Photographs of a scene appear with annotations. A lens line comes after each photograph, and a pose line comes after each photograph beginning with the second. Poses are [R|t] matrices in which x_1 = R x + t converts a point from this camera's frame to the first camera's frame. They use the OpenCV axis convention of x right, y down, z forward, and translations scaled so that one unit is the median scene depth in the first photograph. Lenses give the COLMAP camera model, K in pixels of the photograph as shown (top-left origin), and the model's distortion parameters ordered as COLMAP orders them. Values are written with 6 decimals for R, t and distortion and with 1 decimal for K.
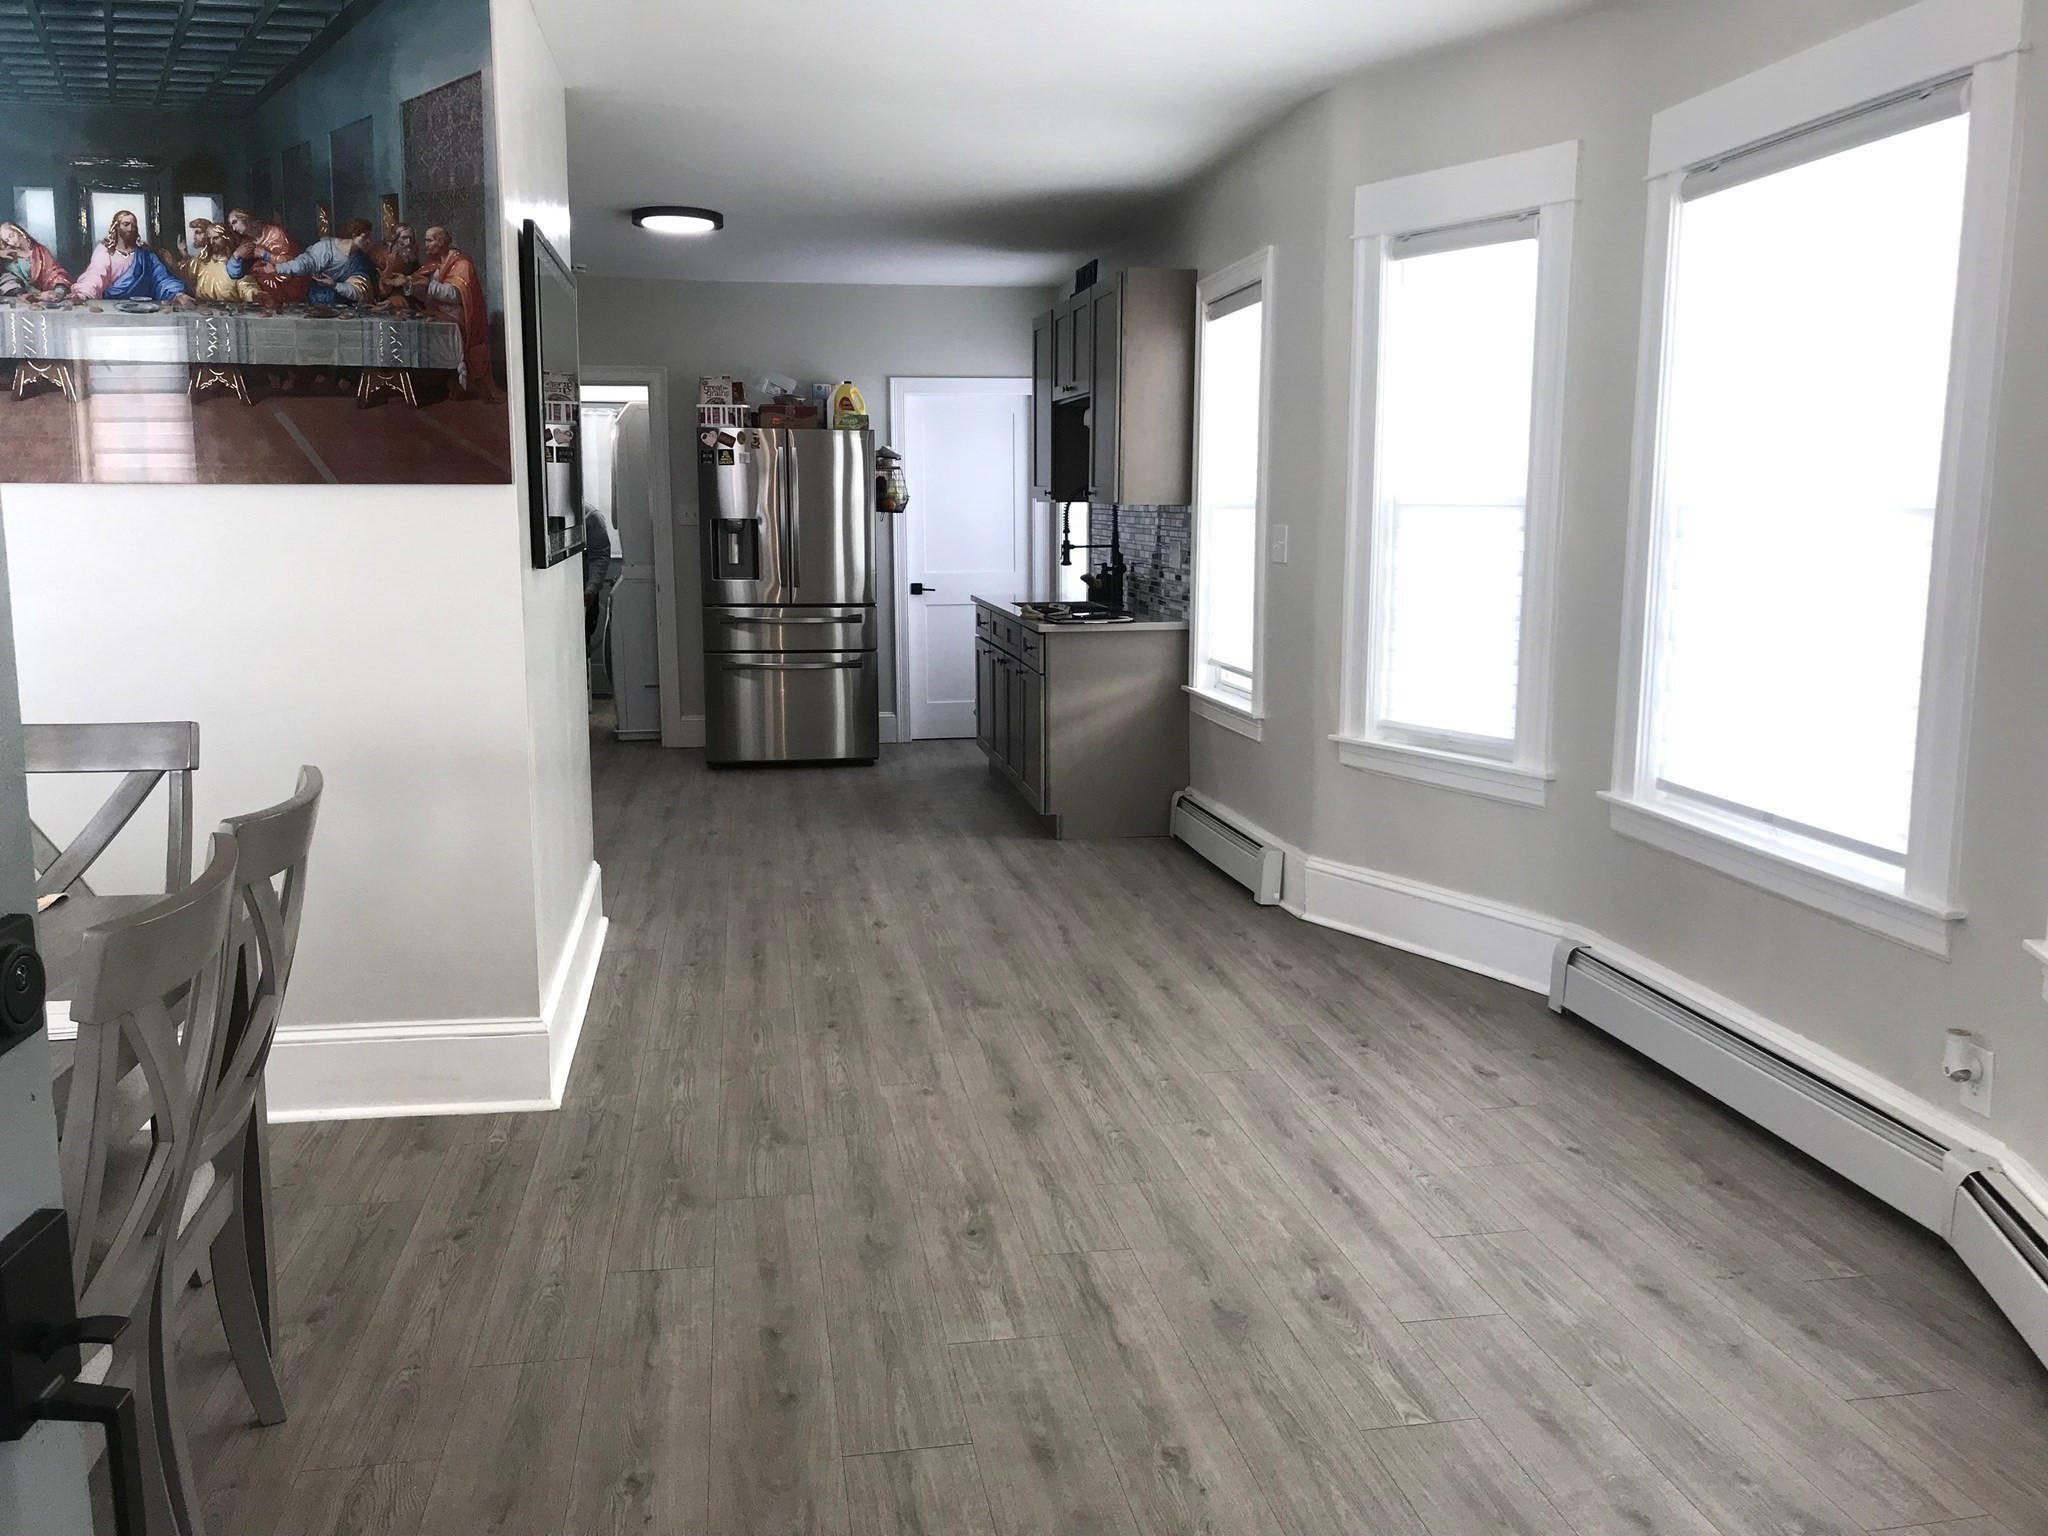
lens RADIAL K [[1670.4, 0, 1024.0], [0, 1670.4, 768.0], [0, 0, 1]] dist [0.003063, 0.001151]
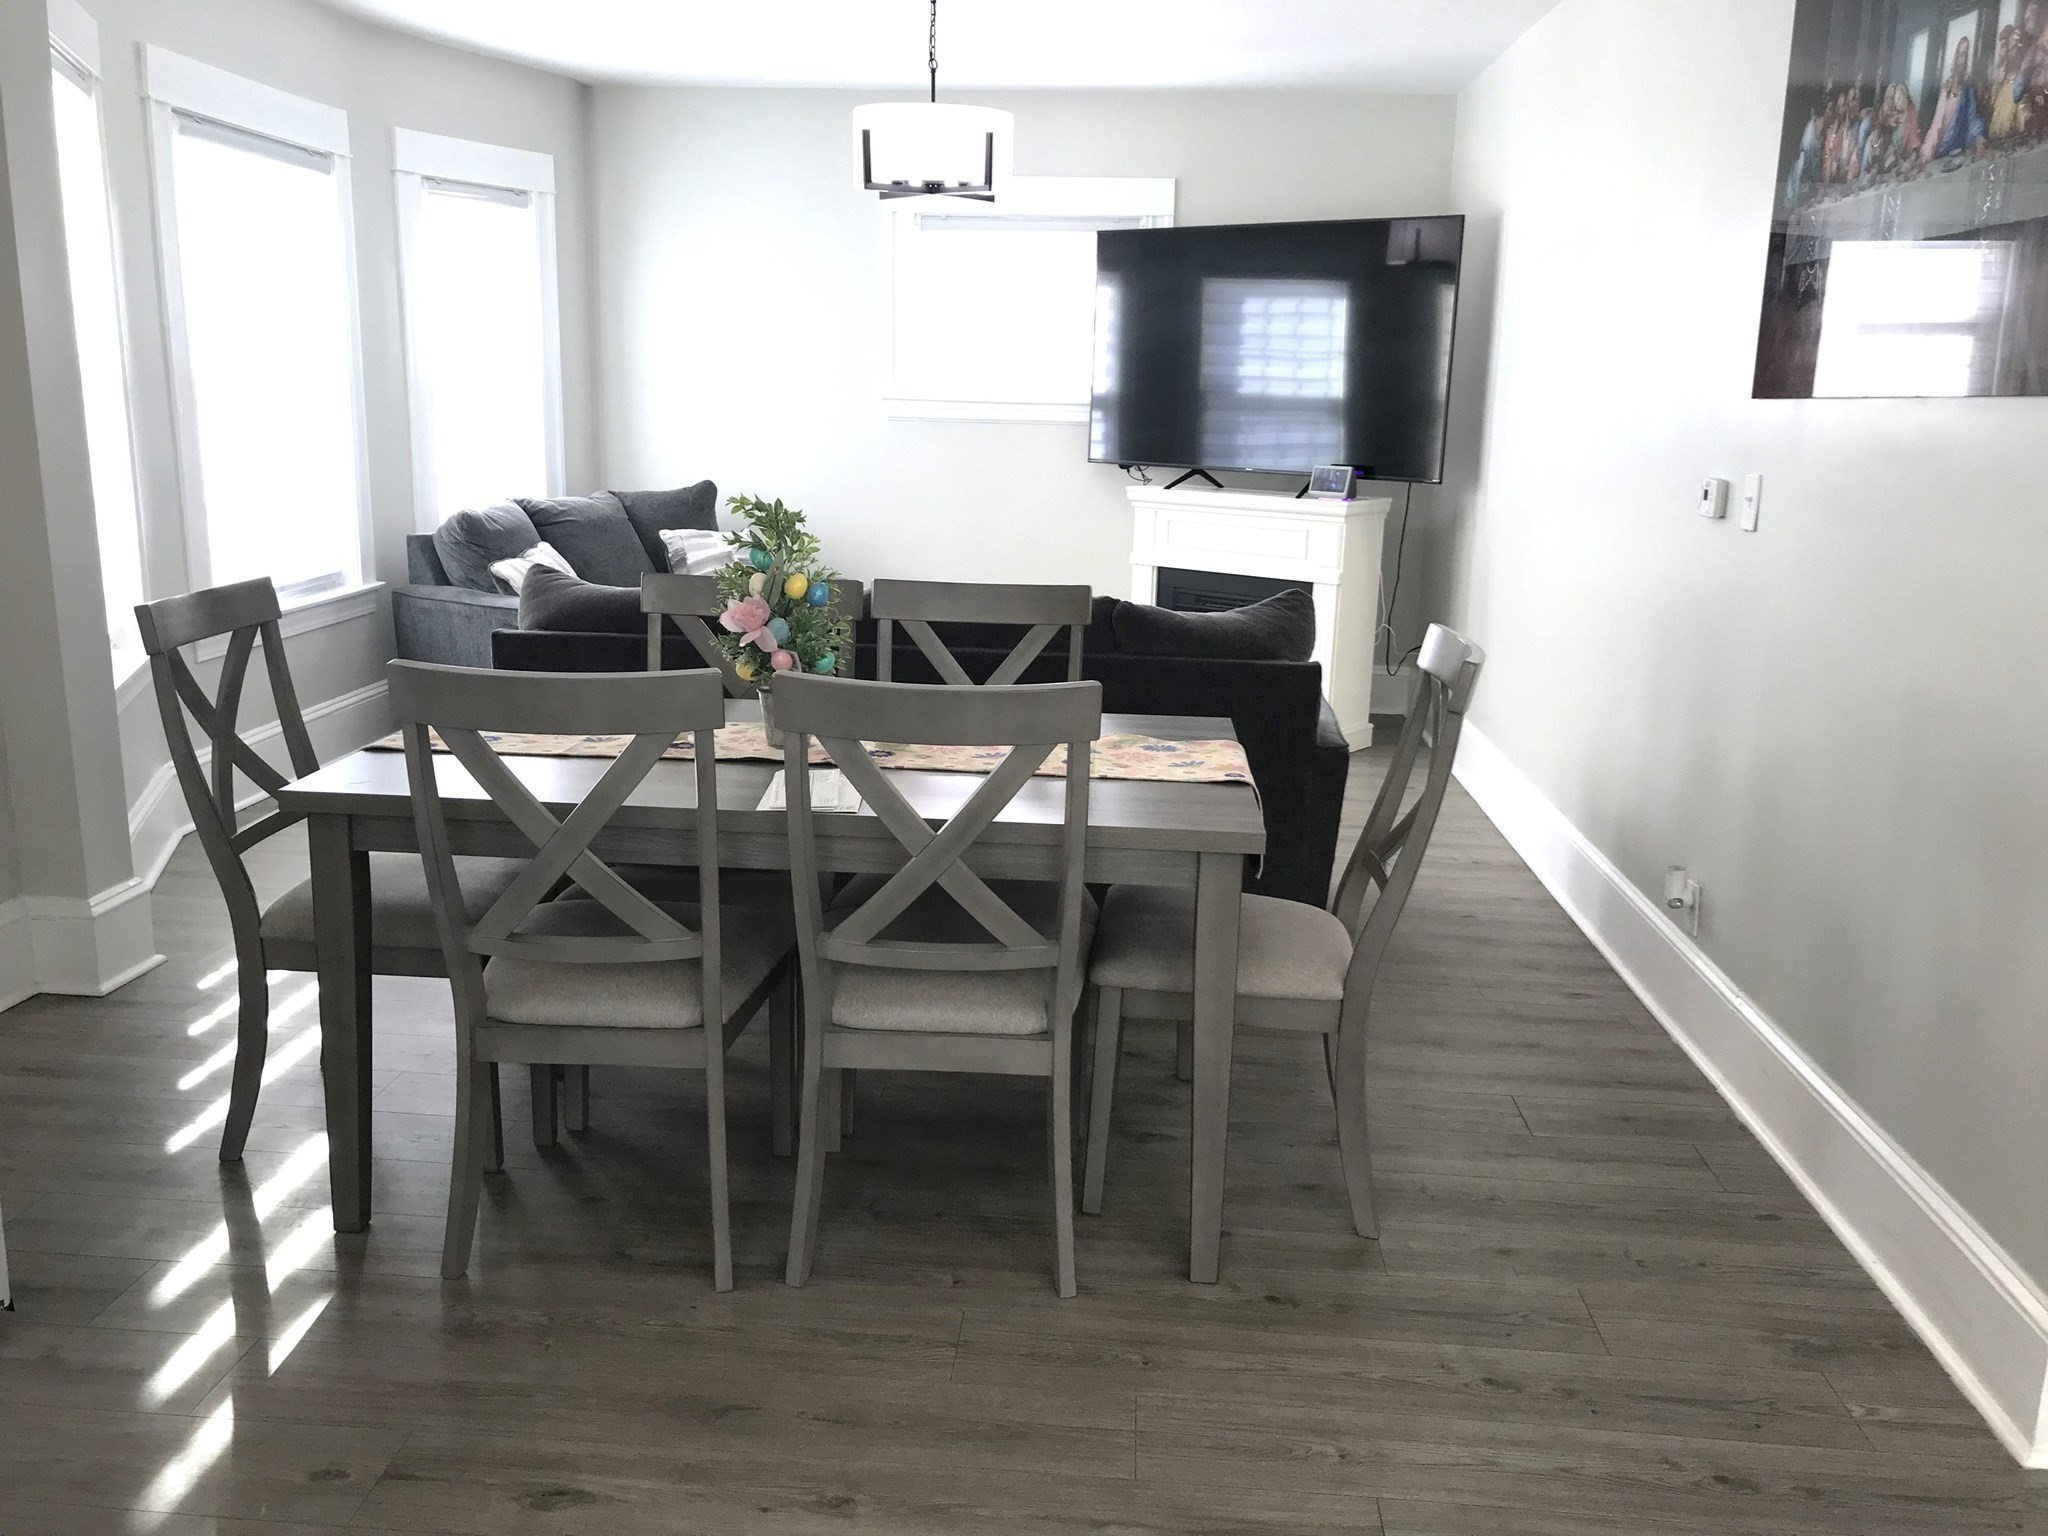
lens RADIAL K [[1670.4, 0, 1024.0], [0, 1670.4, 768.0], [0, 0, 1]] dist [0.003063, 0.001151]
pose [[-0.233715, 0.207182, -0.949975, 0.386132], [-0.179846, 0.950963, 0.251644, -0.143083], [0.955527, 0.229662, -0.184993, 0.881002]]
